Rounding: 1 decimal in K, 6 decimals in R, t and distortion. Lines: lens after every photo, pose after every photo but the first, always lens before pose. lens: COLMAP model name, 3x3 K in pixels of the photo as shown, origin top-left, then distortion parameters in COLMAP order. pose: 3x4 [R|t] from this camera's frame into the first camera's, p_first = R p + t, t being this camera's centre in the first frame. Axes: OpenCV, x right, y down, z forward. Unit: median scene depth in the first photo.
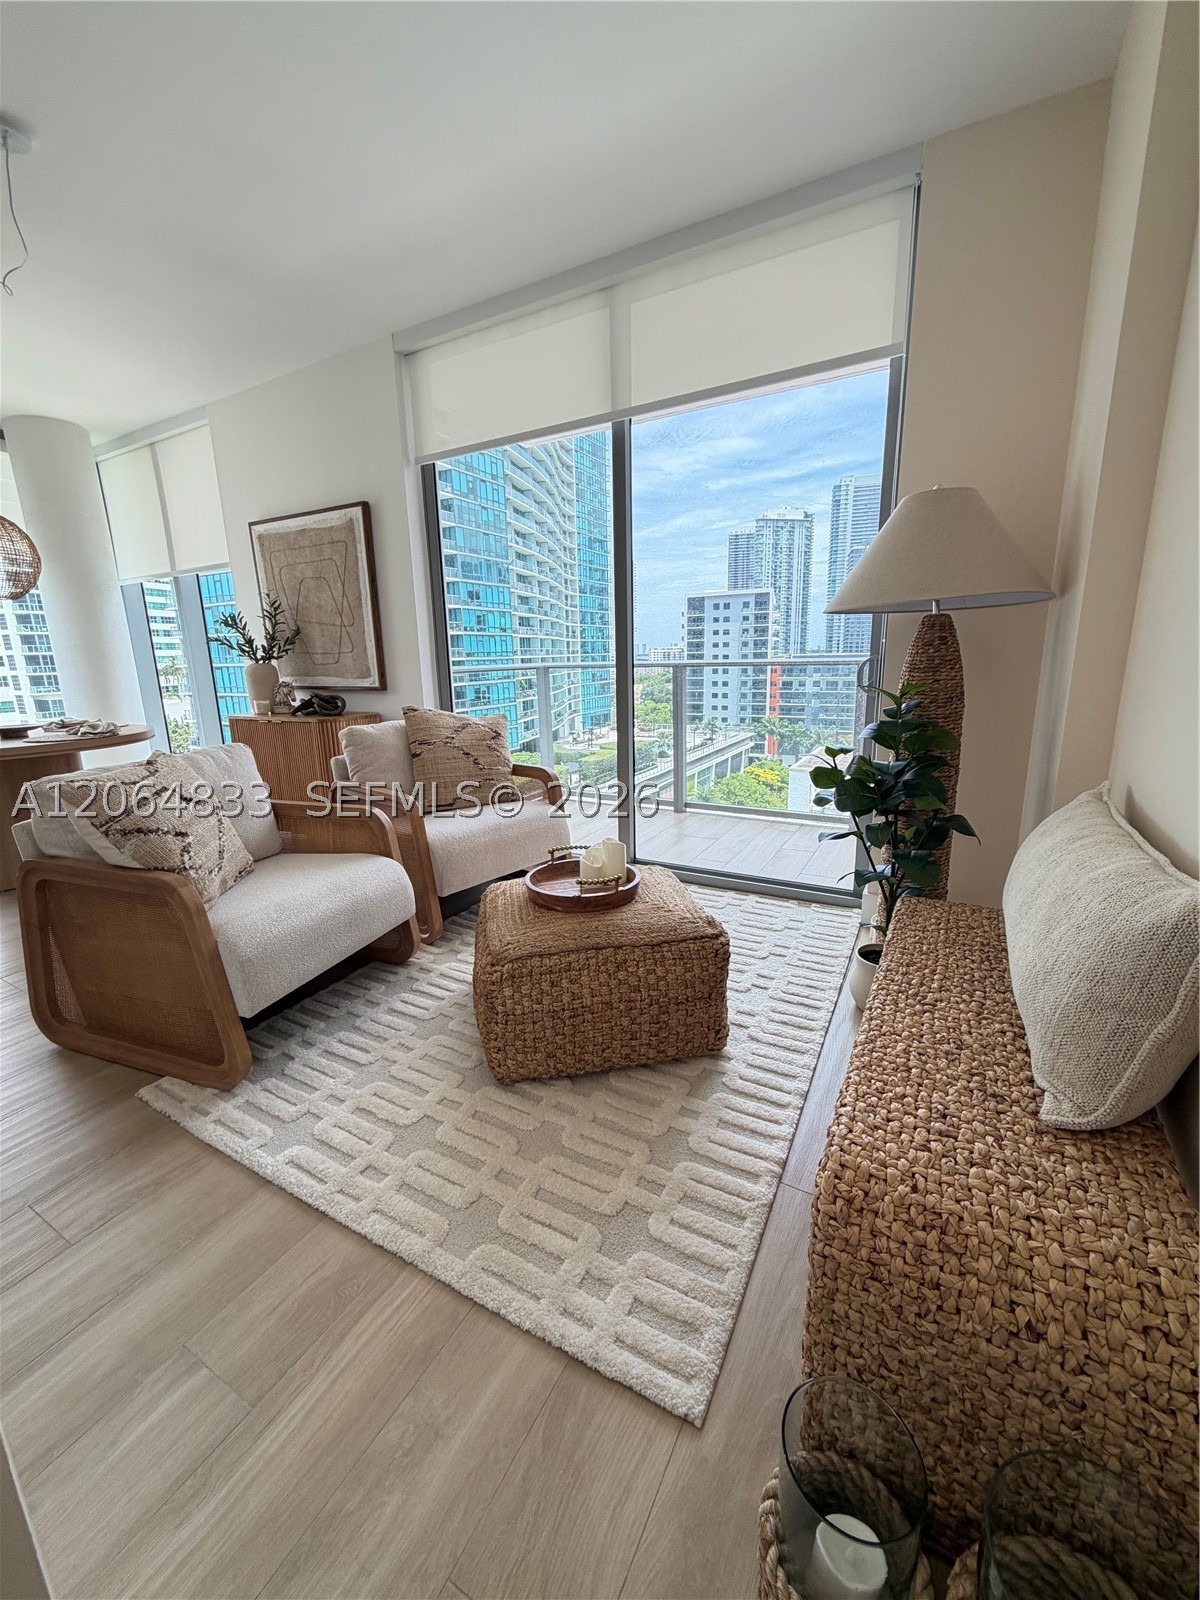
lens RADIAL K [[635.8, 0, 603.4], [0, 635.8, 797.7], [0, 0, 1]] dist [0.000029, 0.000181]
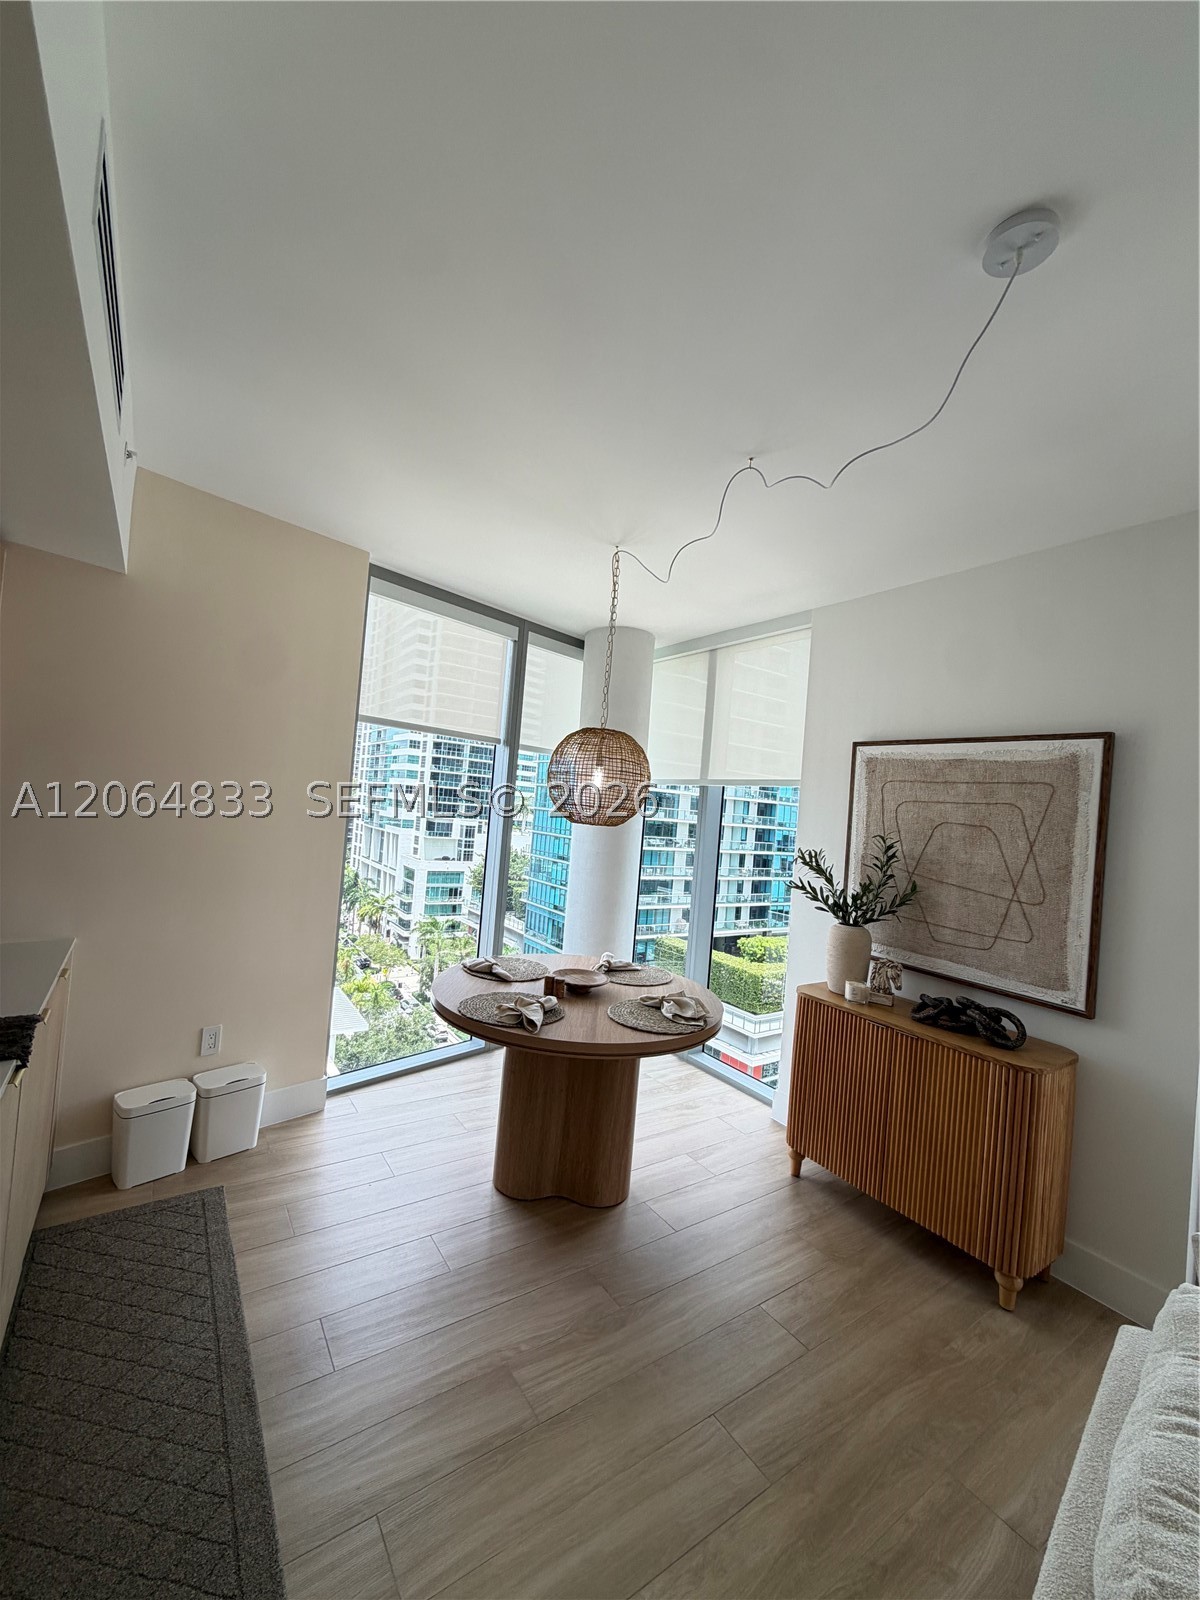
lens RADIAL K [[635.8, 0, 592.6], [0, 635.8, 794.7], [0, 0, 1]] dist [0.000029, 0.000181]
pose [[0.889249, 0.086855, -0.449102, -0.030367], [-0.196830, 0.958919, -0.204285, -0.009135], [0.412909, 0.270057, 0.869813, 0.012526]]
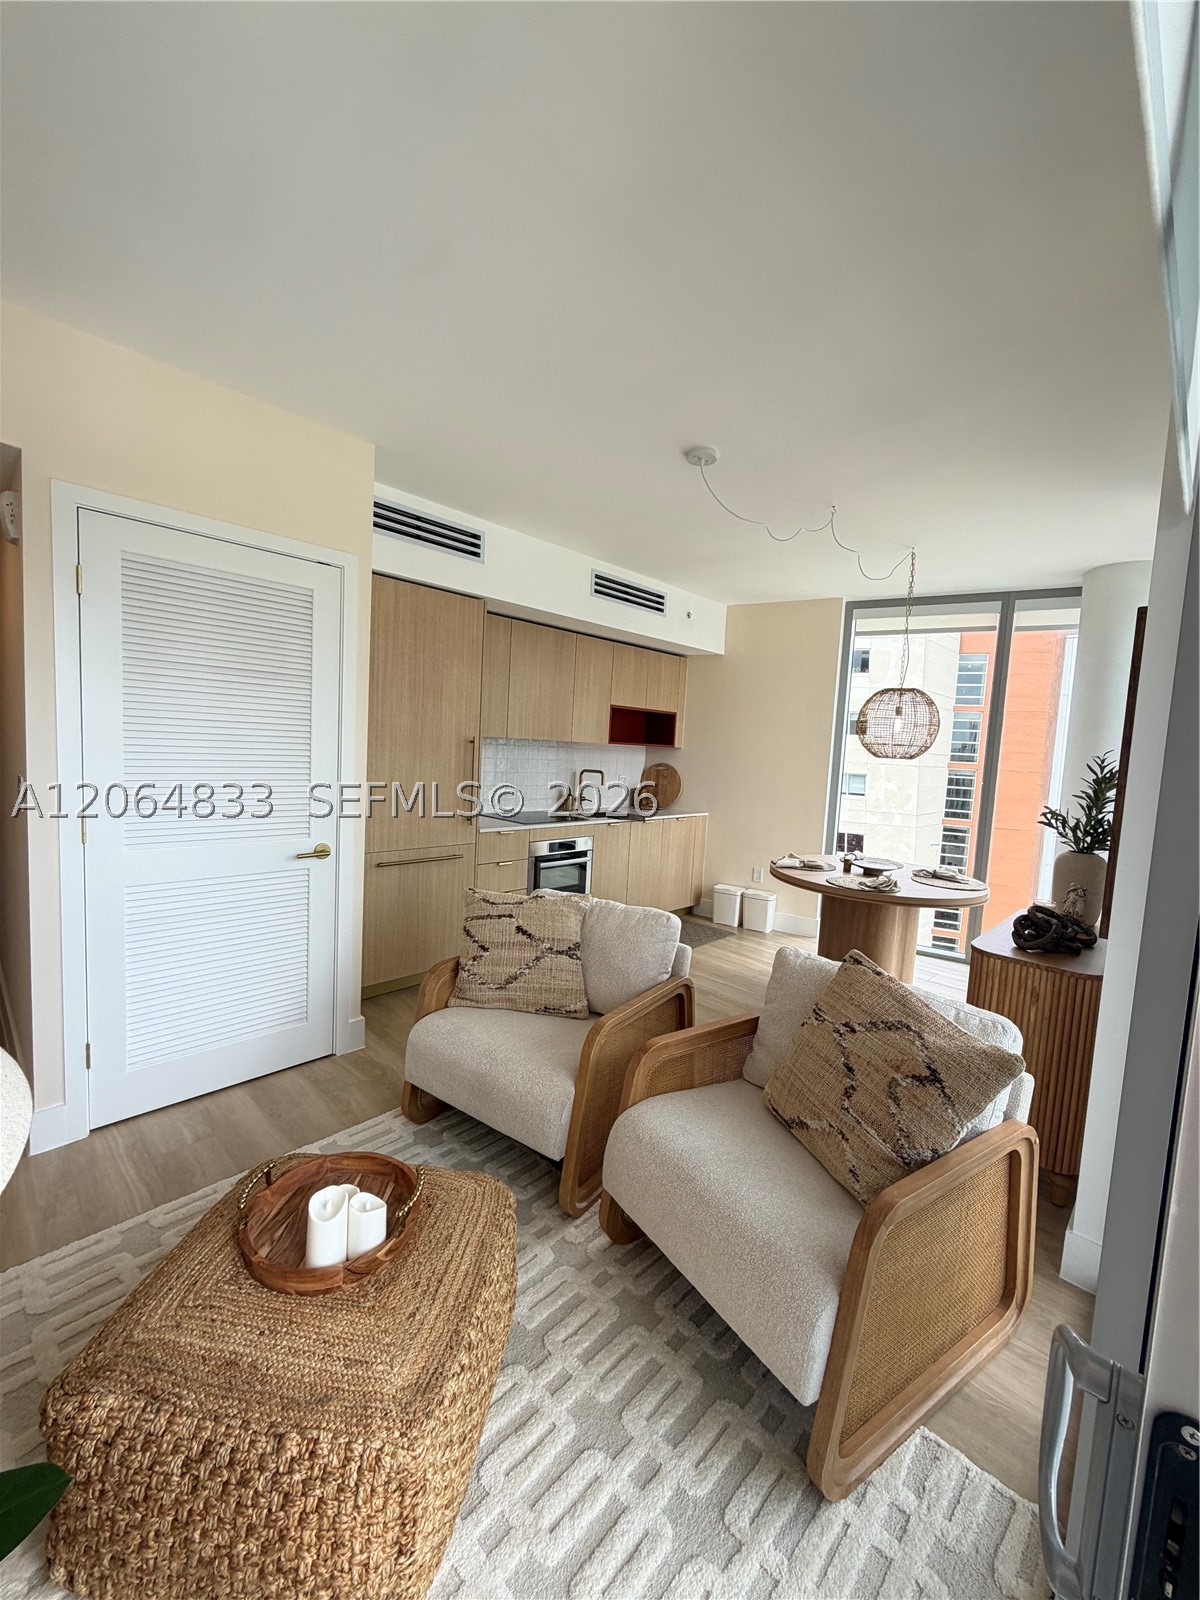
lens RADIAL K [[635.8, 0, 601.3], [0, 635.8, 800.6], [0, 0, 1]] dist [0.000029, 0.000181]
pose [[-0.263235, 0.095121, -0.960031, 0.016132], [-0.257530, 0.952087, 0.164948, -0.015232], [0.929723, 0.290657, -0.226126, 0.040723]]
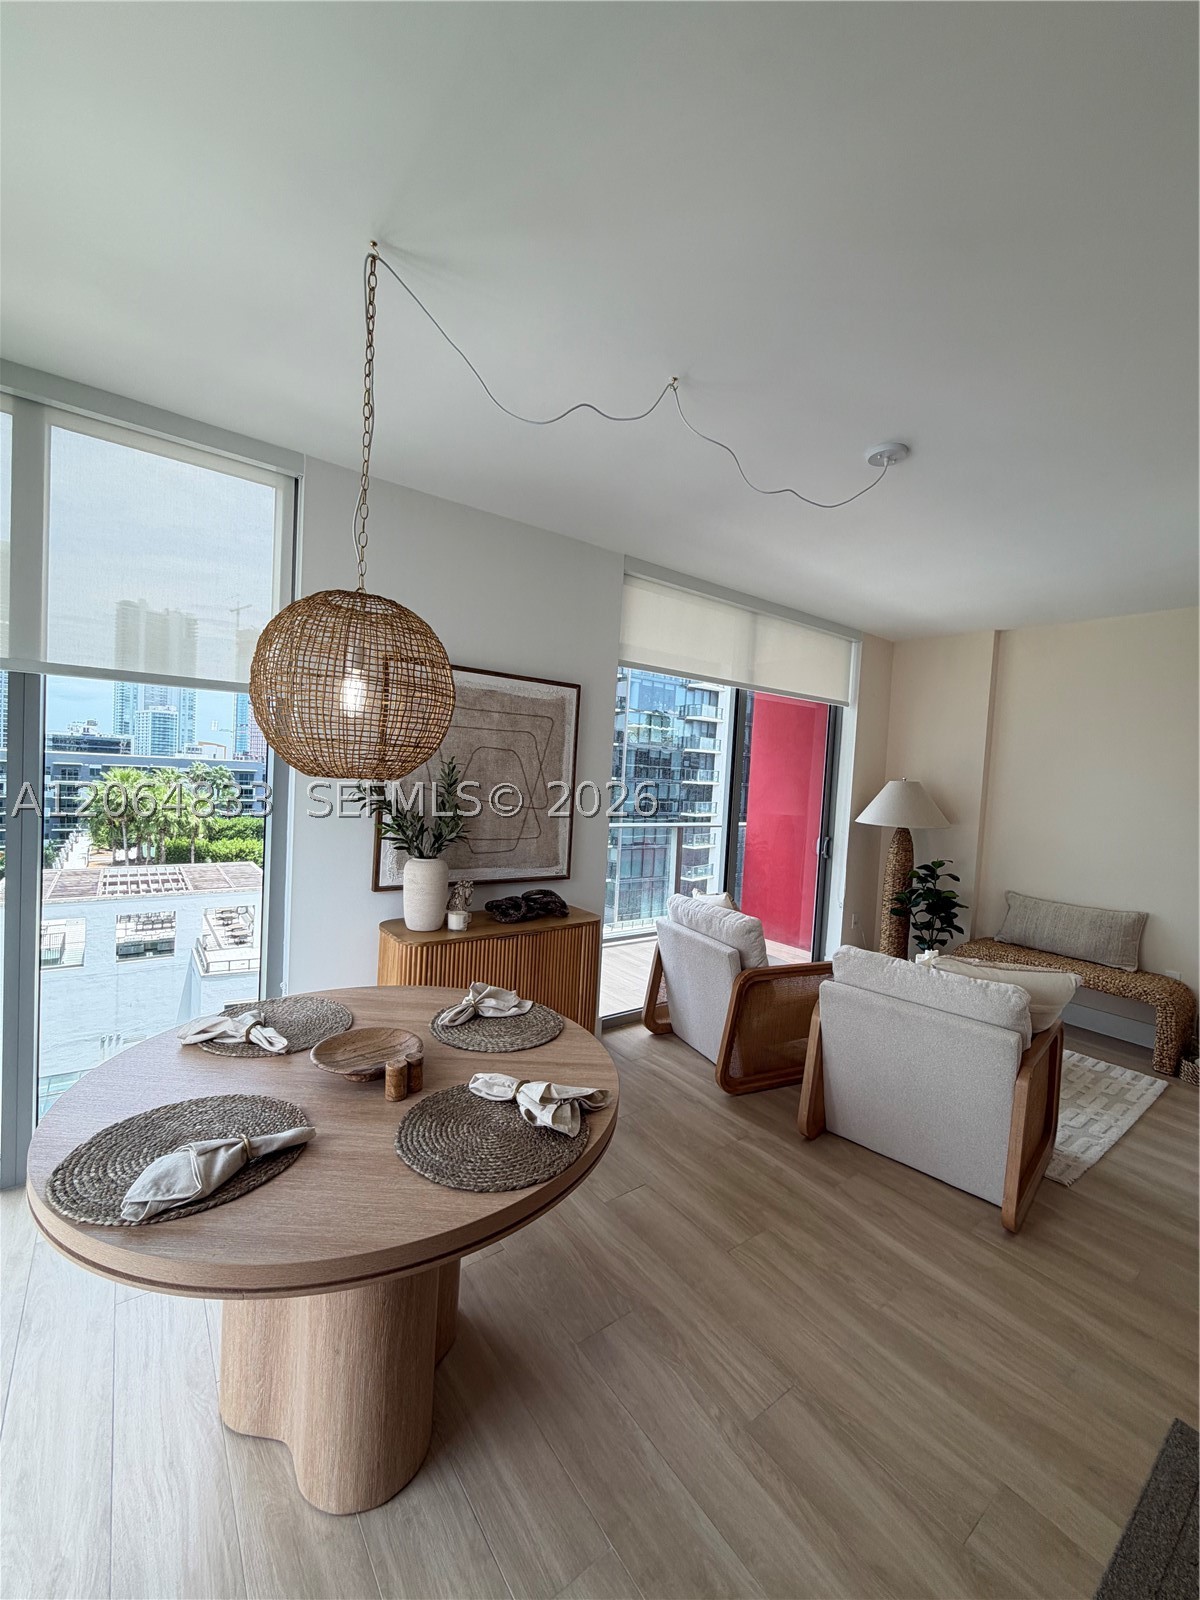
lens RADIAL K [[635.8, 0, 596.9], [0, 635.8, 801.4], [0, 0, 1]] dist [0.000029, 0.000181]
pose [[0.411144, 0.001975, 0.911568, -0.068240], [0.140206, 0.987962, -0.065377, -0.012460], [-0.900723, 0.154686, 0.405918, 0.033760]]
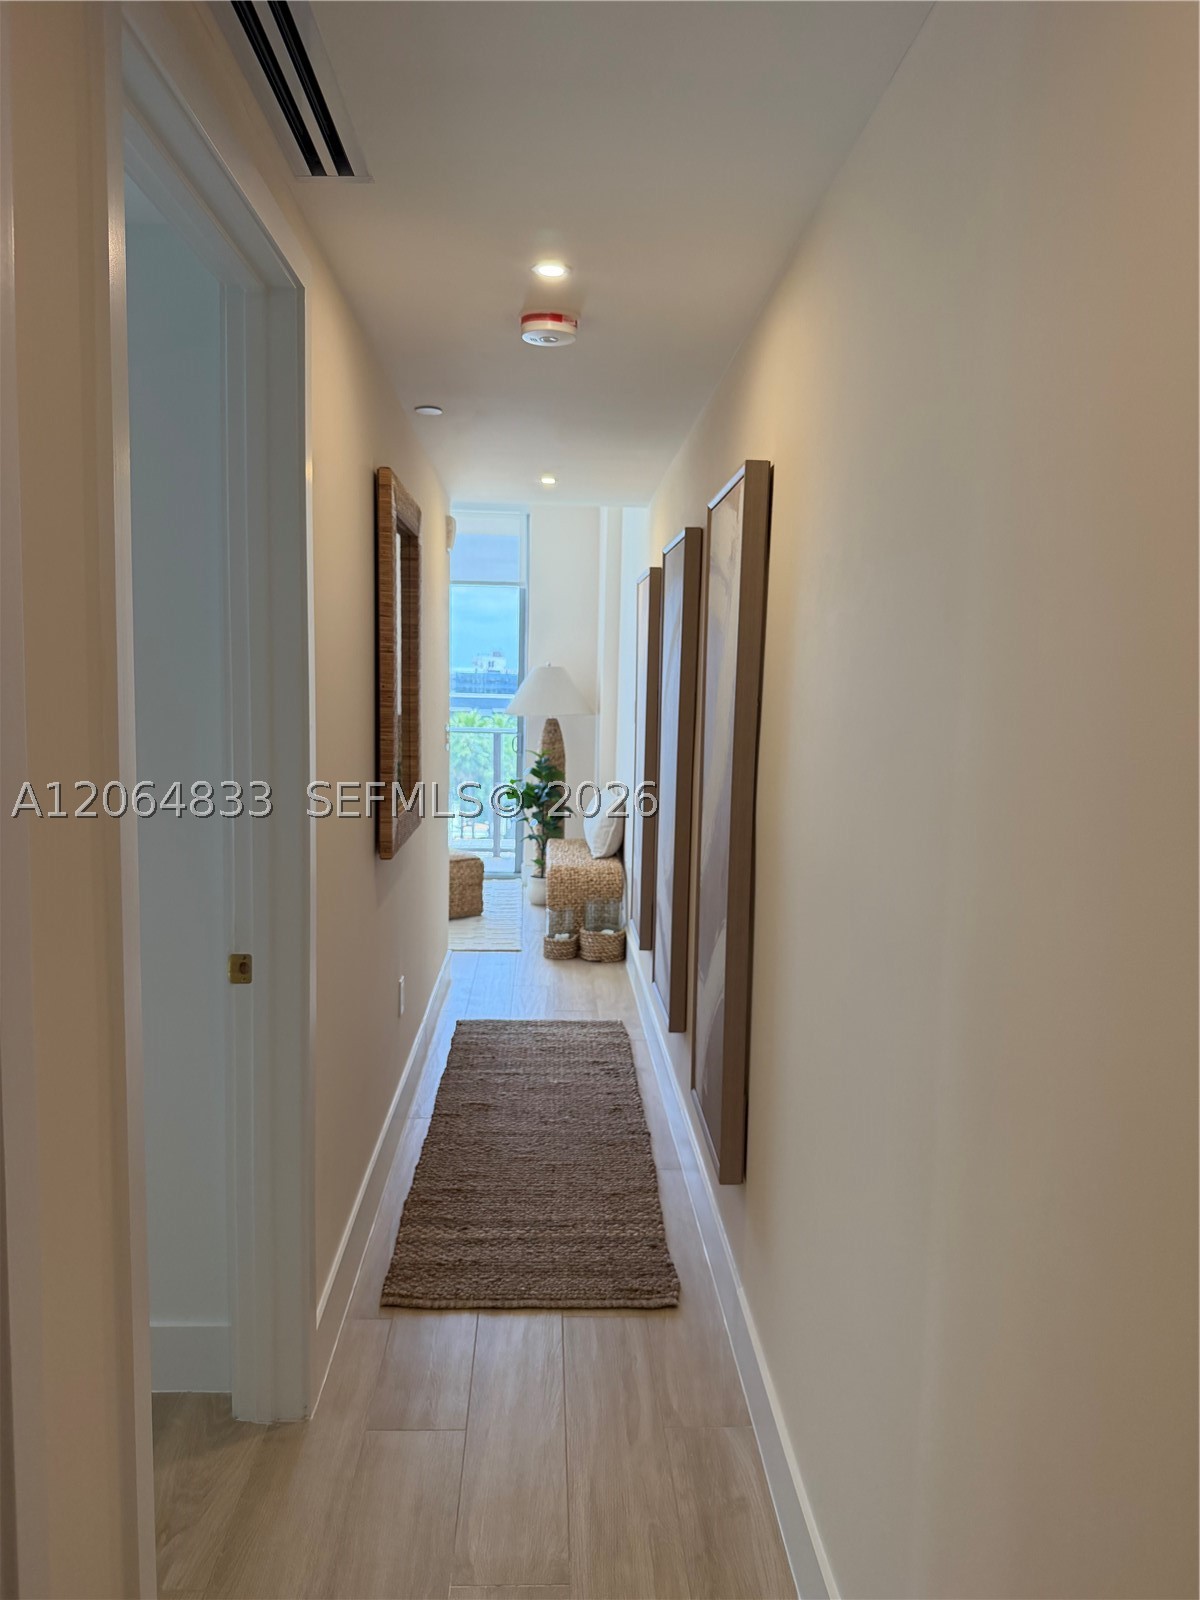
lens RADIAL K [[1118.7, 0, 598.8], [0, 1118.7, 799.3], [0, 0, 1]] dist [-0.000341, -0.000013]
pose [[0.857810, -0.025242, 0.513348, -1.536048], [0.081592, 0.992816, -0.087522, 0.394088], [-0.507450, 0.116962, 0.853706, -2.723618]]
